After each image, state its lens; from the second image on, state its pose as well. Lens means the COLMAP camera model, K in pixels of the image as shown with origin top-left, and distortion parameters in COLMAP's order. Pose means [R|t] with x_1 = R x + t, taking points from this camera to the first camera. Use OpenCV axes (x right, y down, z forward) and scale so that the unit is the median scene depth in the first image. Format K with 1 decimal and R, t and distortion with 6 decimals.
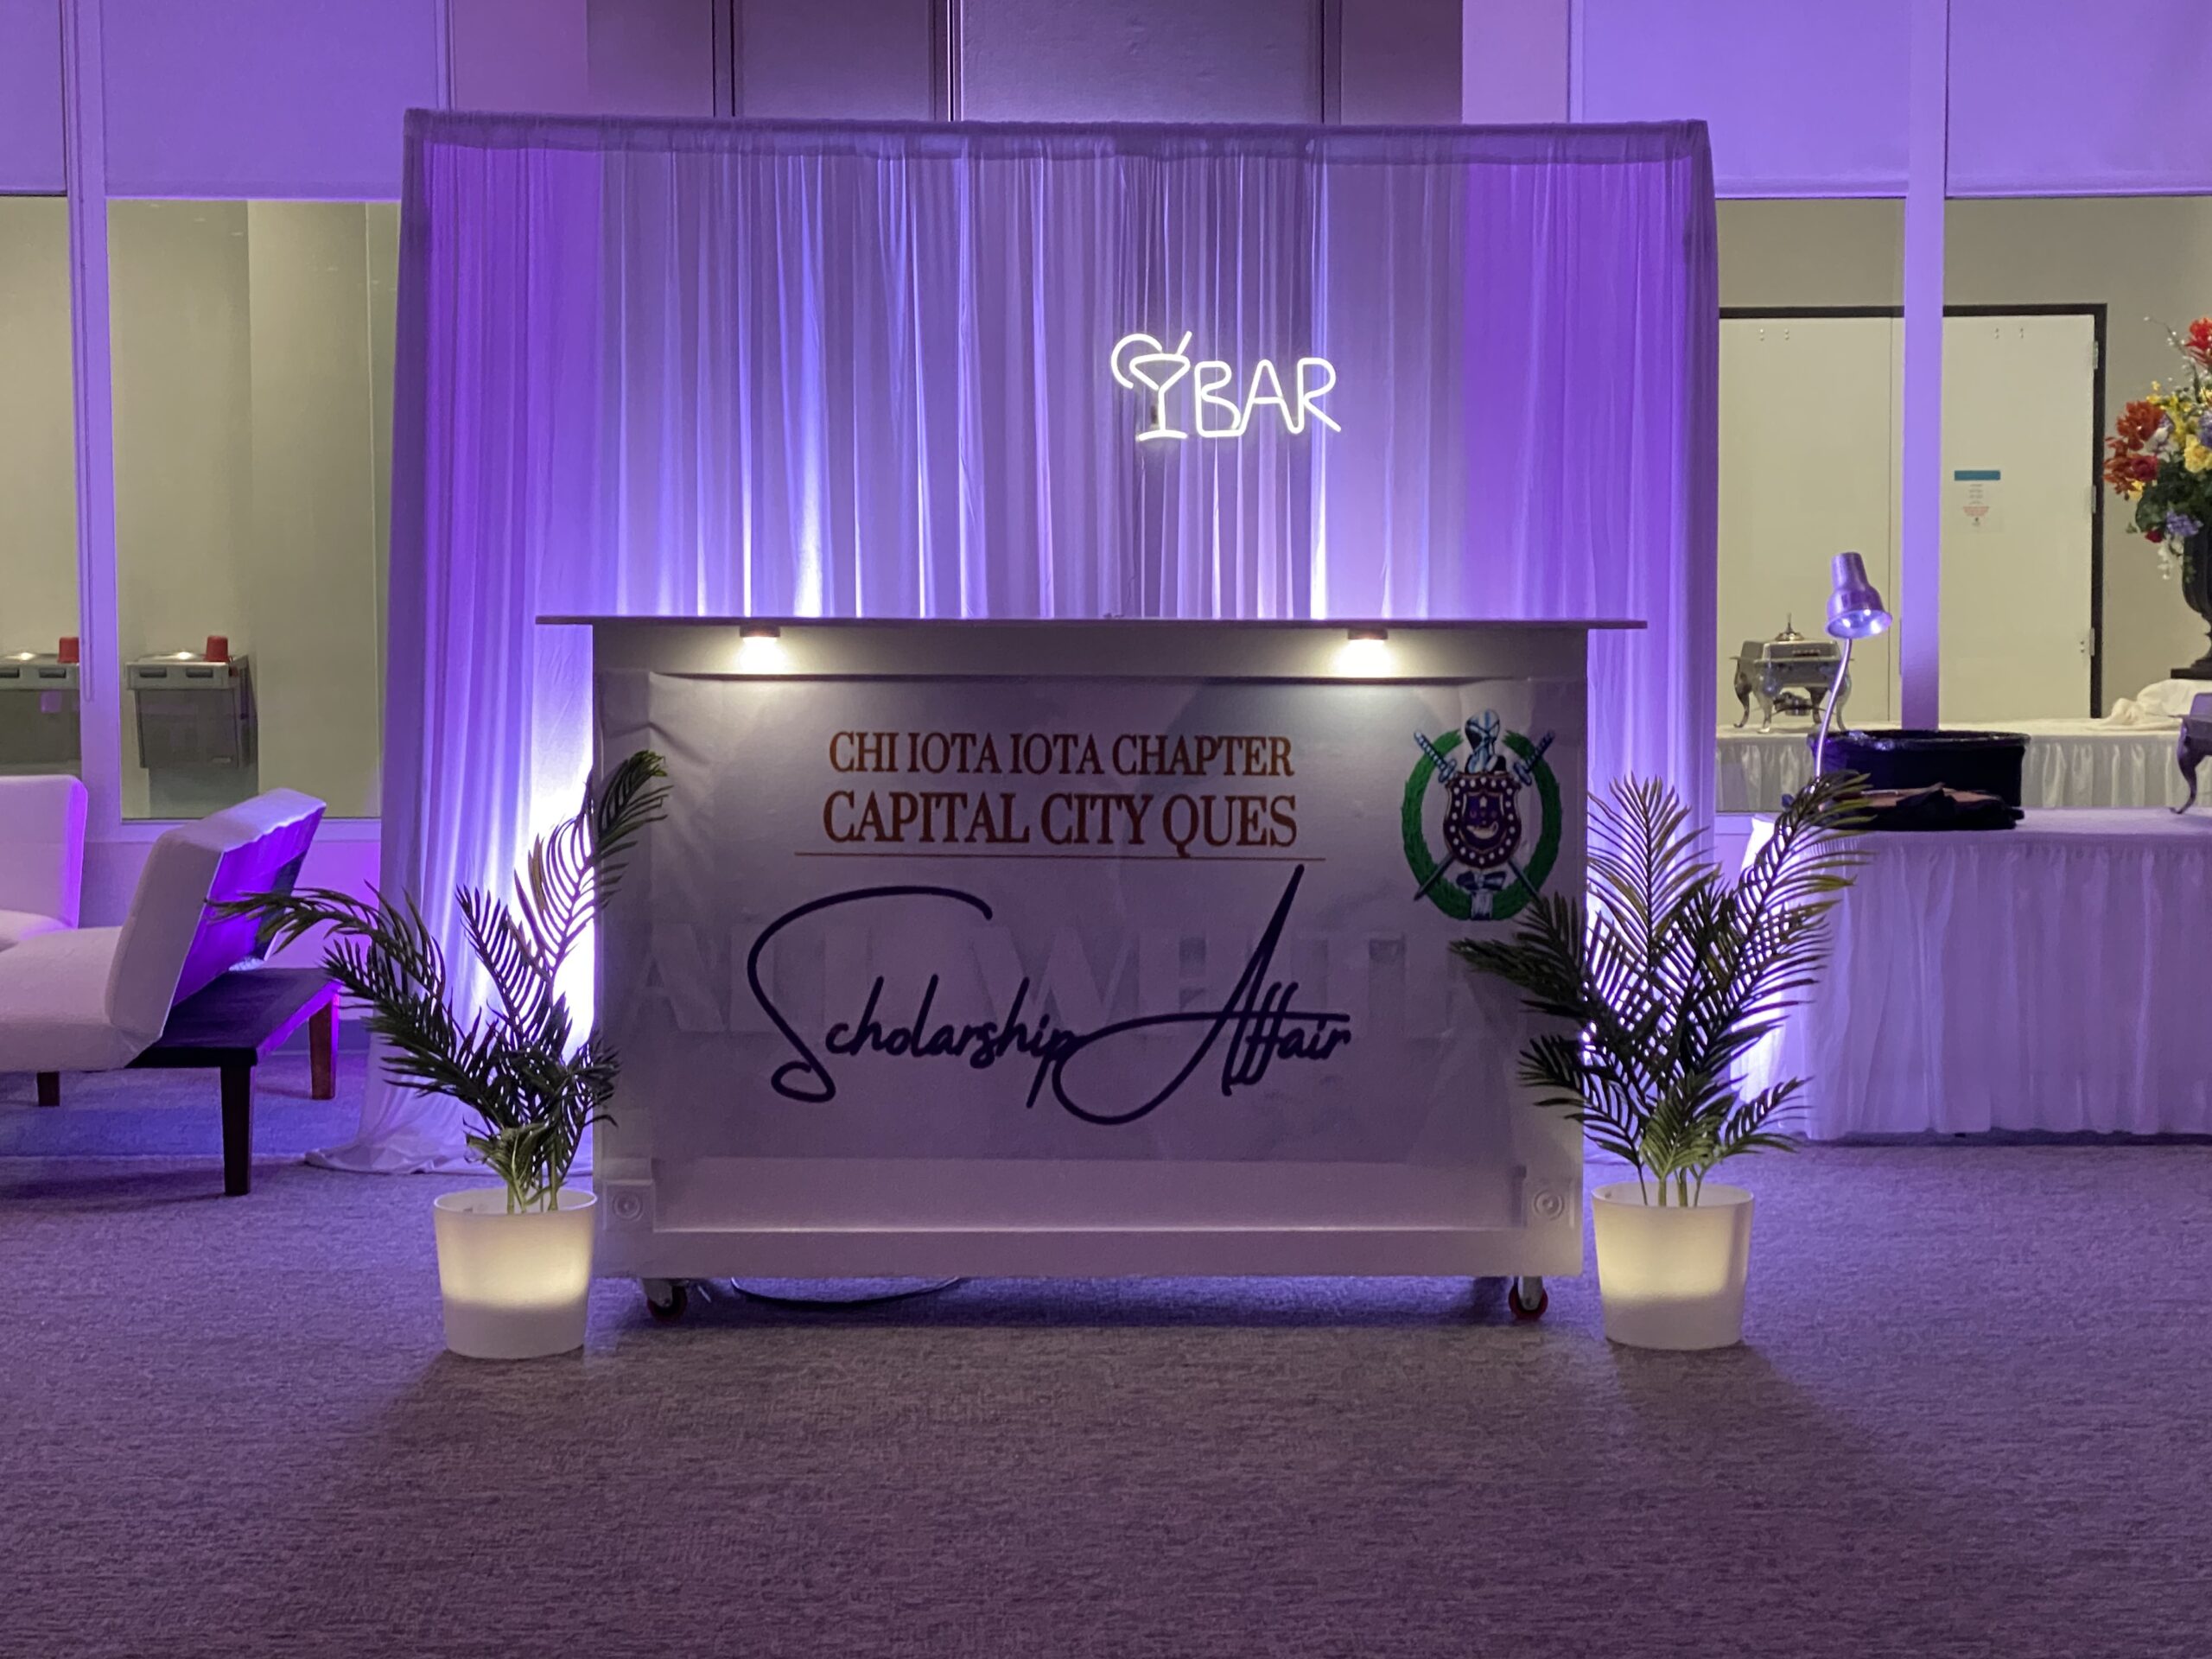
lens RADIAL K [[4154.9, 0, 1106.0], [0, 4154.9, 829.5], [0, 0, 1]] dist [0.049493, 0.207258]
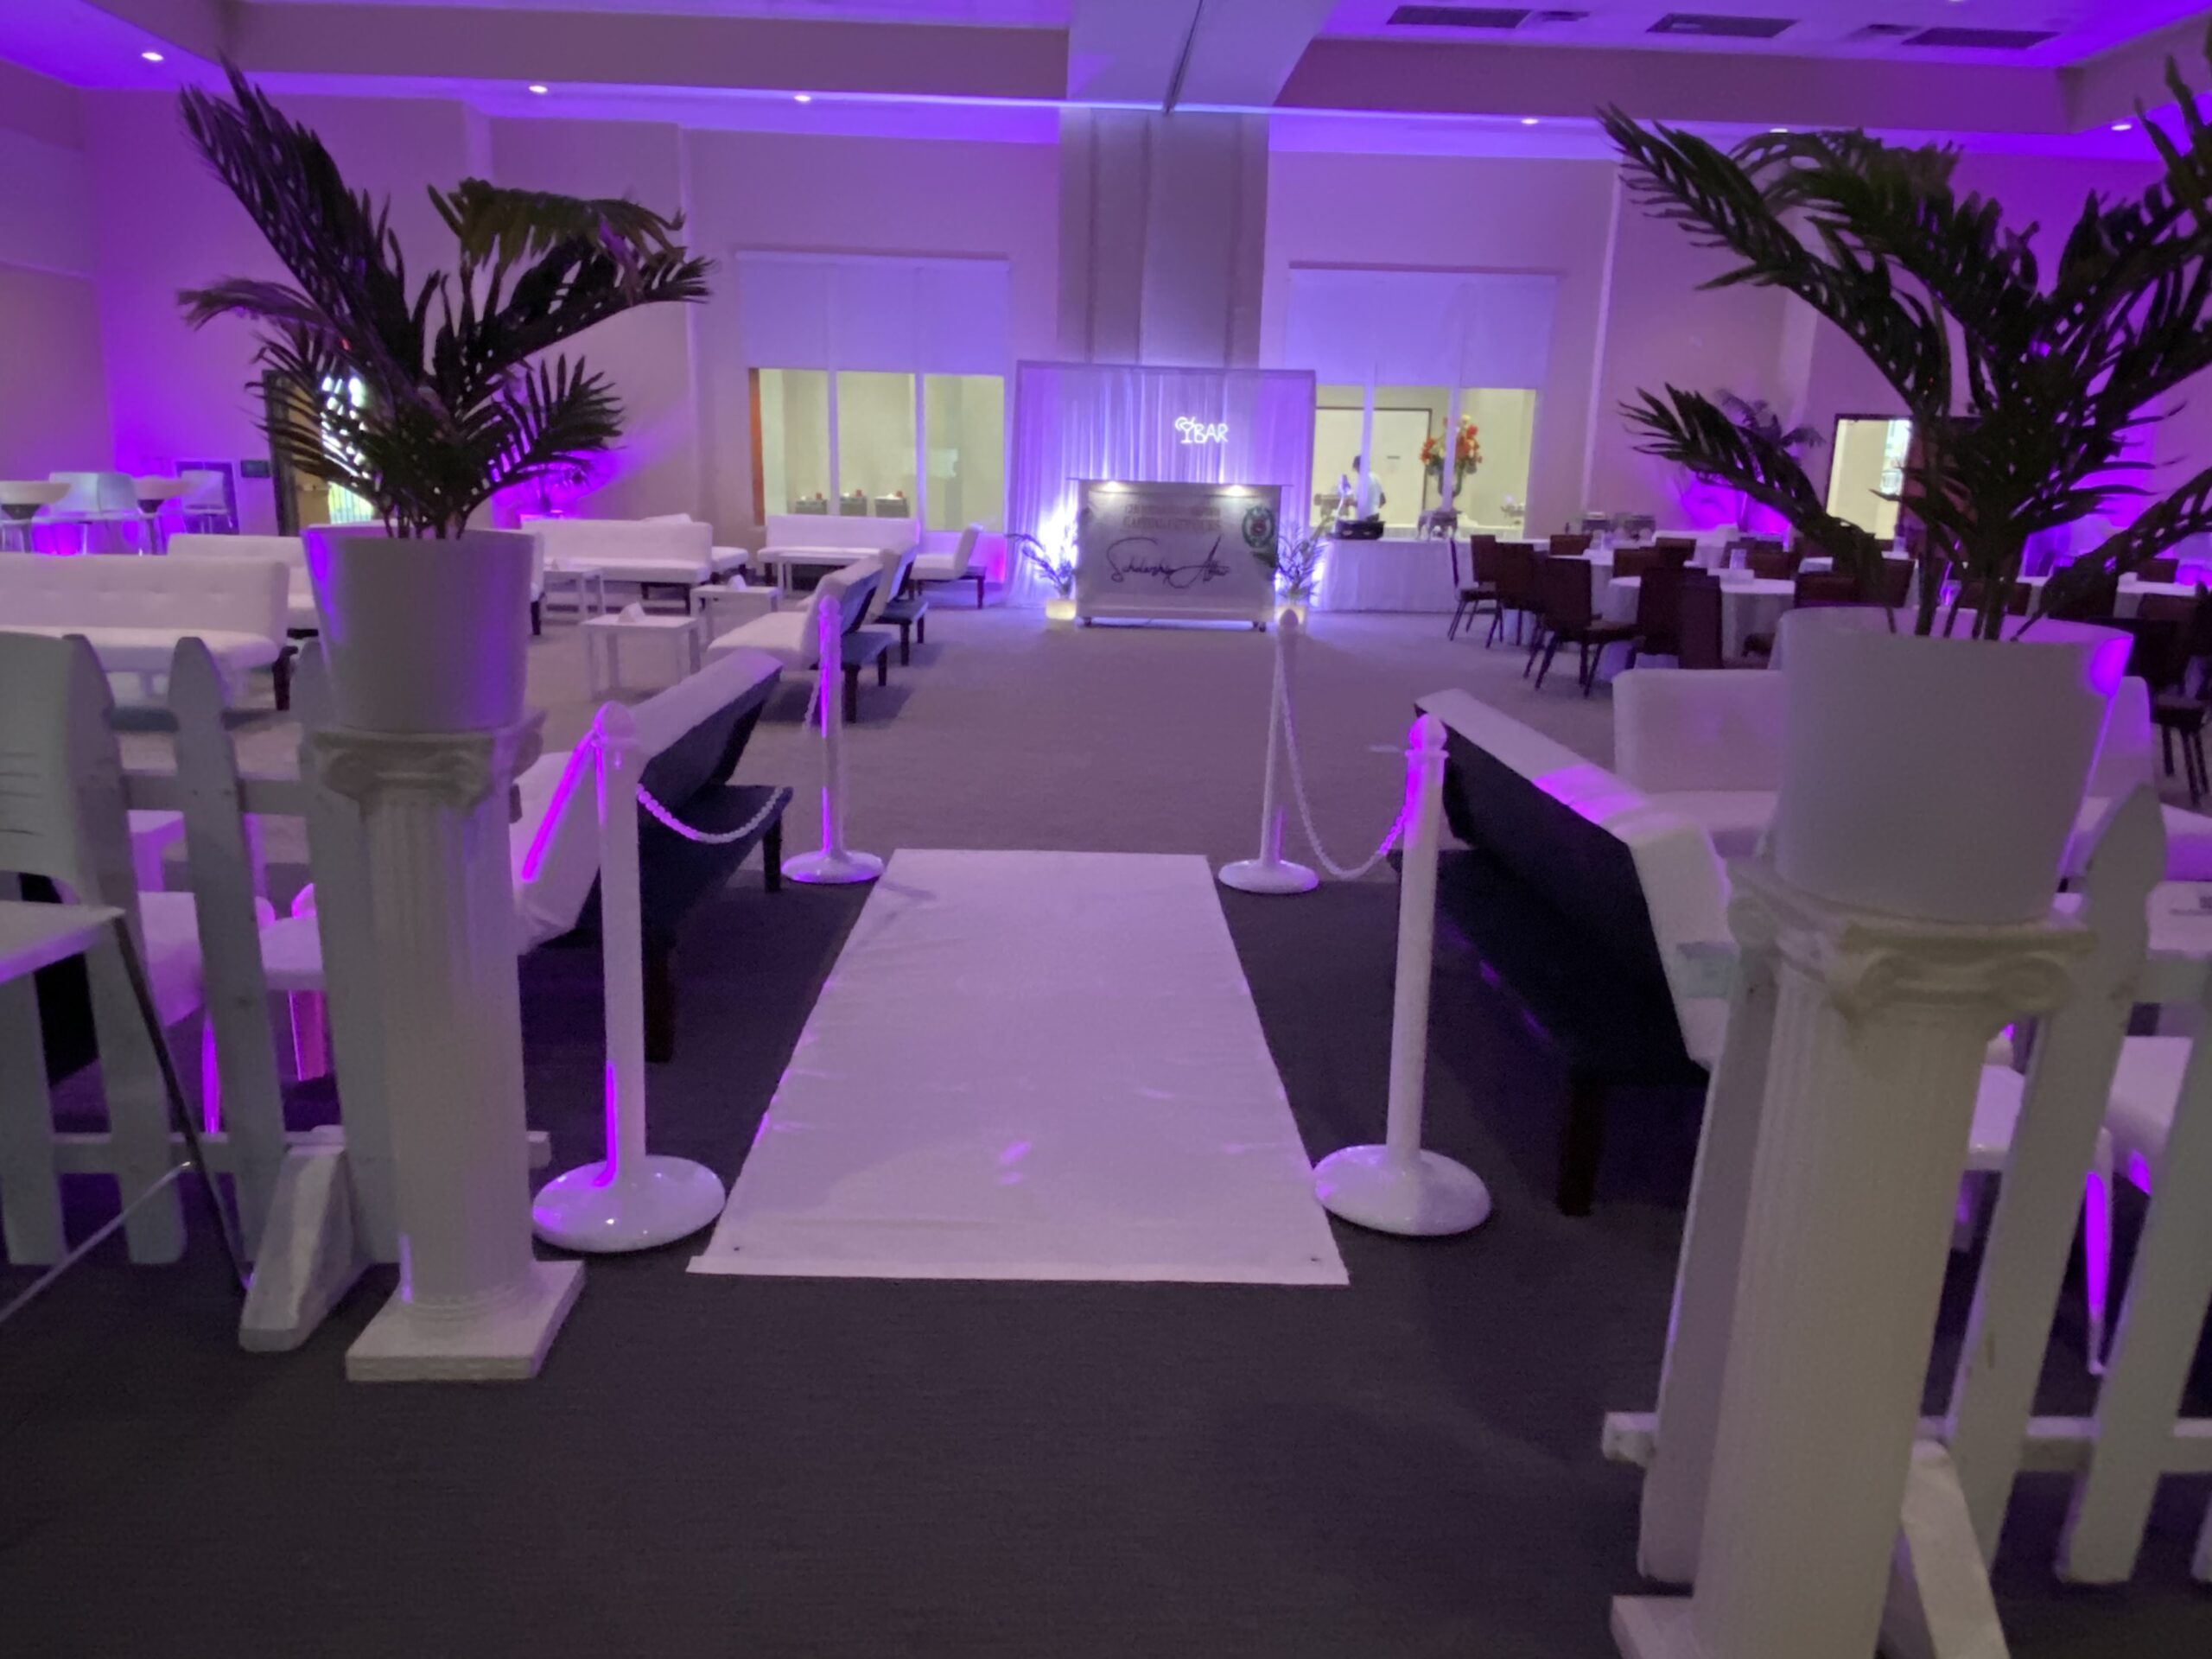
lens RADIAL K [[1501.5, 0, 1106.0], [0, 1501.5, 829.5], [0, 0, 1]] dist [0.003505, 0.000432]
pose [[0.999587, 0.025707, 0.012821, -0.099871], [-0.027514, 0.985060, 0.169997, 0.052026], [-0.008259, -0.170280, 0.985361, -0.776771]]
